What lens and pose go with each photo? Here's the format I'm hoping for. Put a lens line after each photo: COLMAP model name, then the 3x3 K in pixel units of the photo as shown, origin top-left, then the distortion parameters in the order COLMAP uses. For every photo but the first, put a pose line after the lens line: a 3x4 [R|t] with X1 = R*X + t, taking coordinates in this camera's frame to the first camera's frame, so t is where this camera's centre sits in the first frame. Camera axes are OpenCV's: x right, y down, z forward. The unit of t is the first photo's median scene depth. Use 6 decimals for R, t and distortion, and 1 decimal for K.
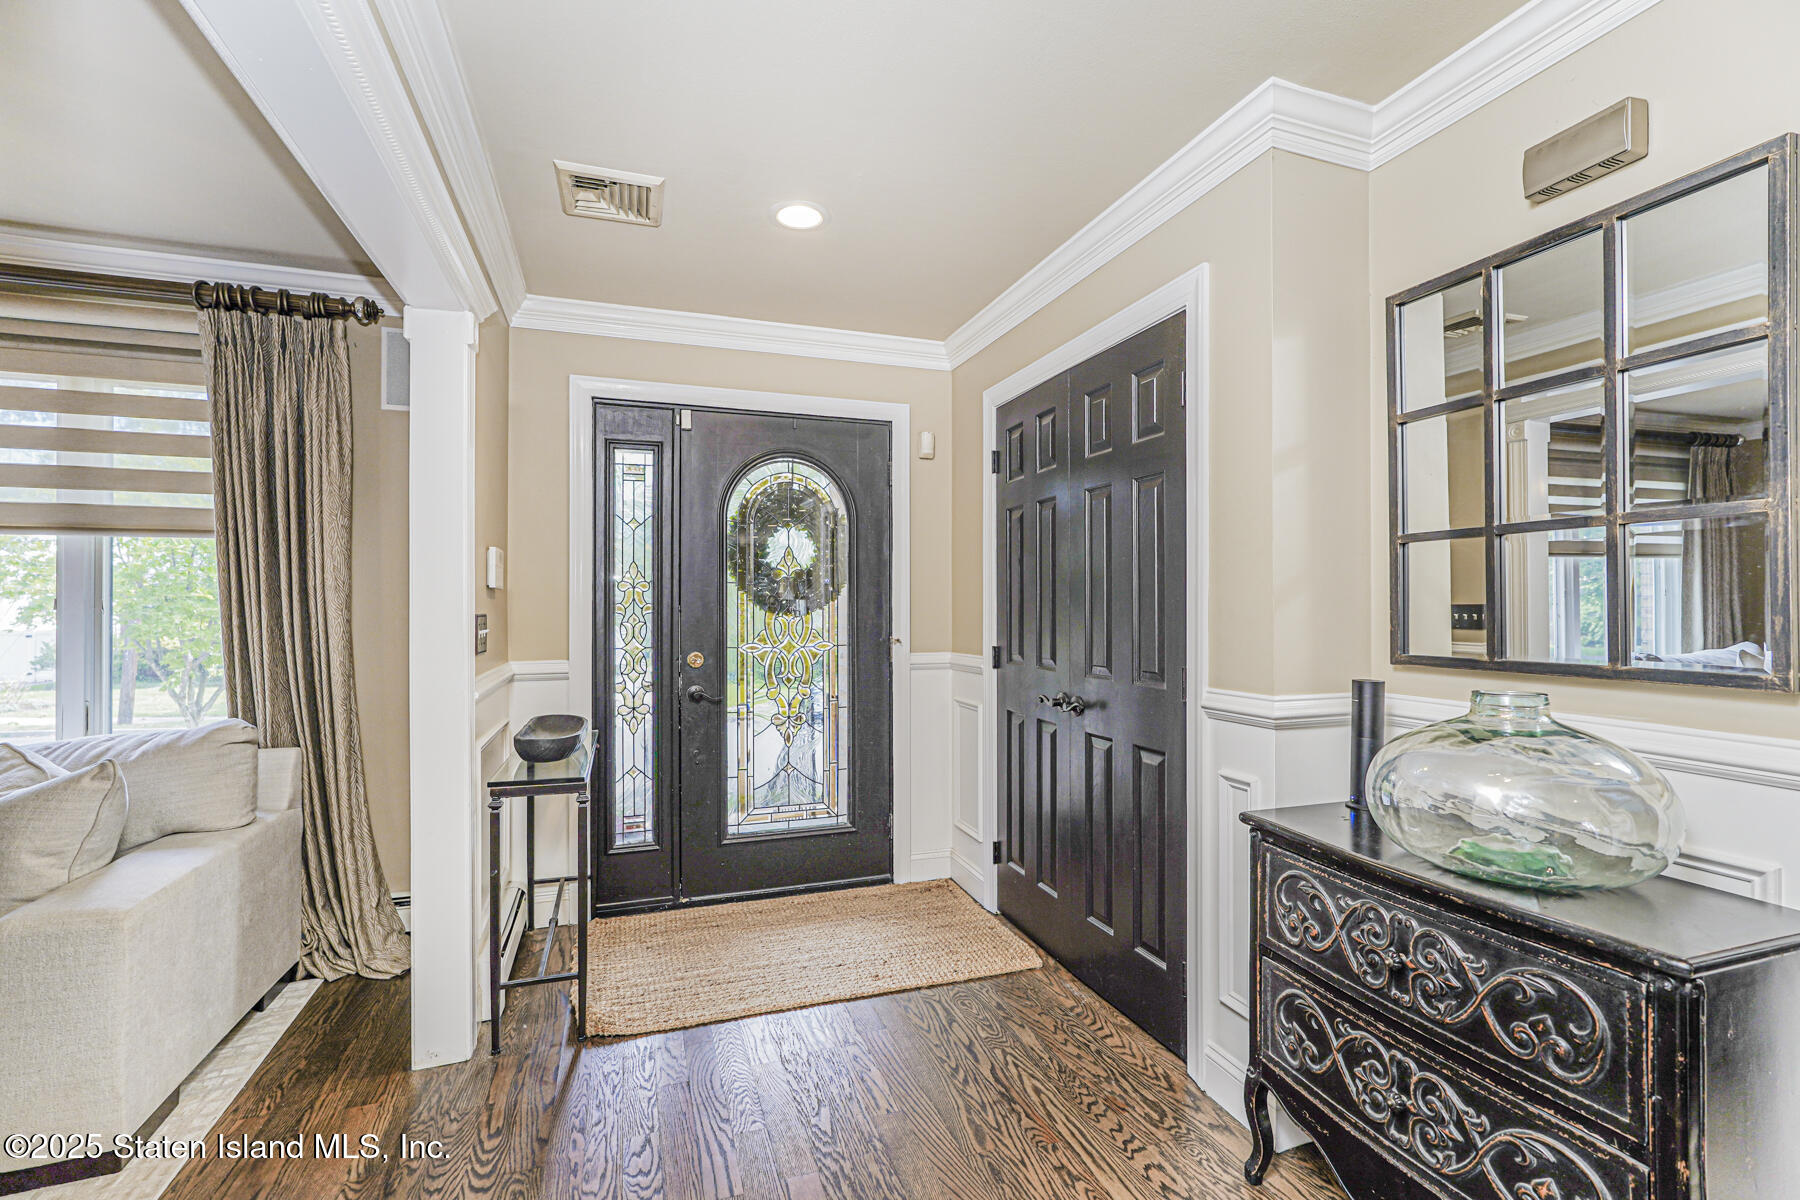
lens RADIAL K [[831.5, 0, 900.0], [0, 831.5, 600.0], [0, 0, 1]] dist [0.001907, 0.000124]
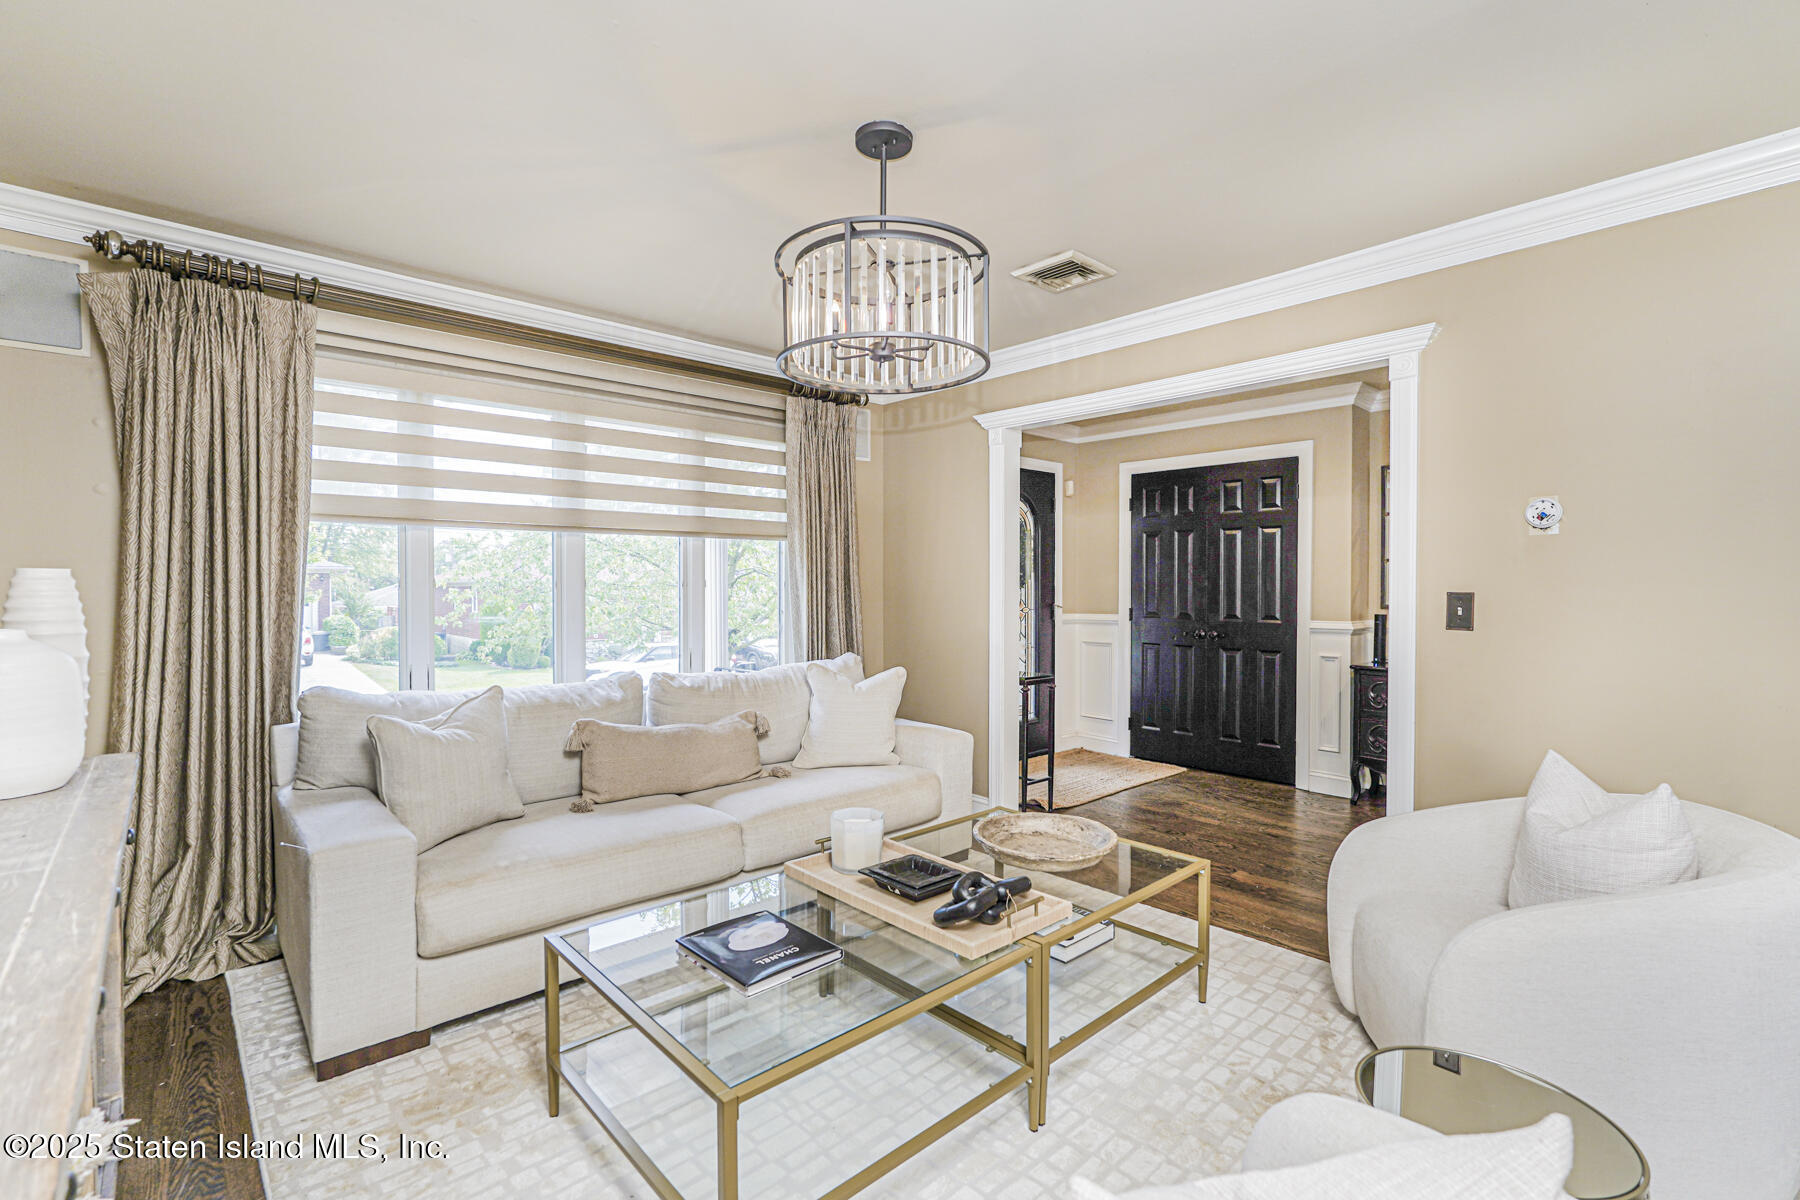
lens RADIAL K [[804.7, 0, 892.0], [0, 804.7, 601.3], [0, 0, 1]] dist [-0.000325, 0.000255]
pose [[0.916204, -0.006235, 0.400664, -1.065721], [-0.000440, 0.999863, 0.016564, 0.011015], [-0.400712, -0.015352, 0.916075, -0.396567]]
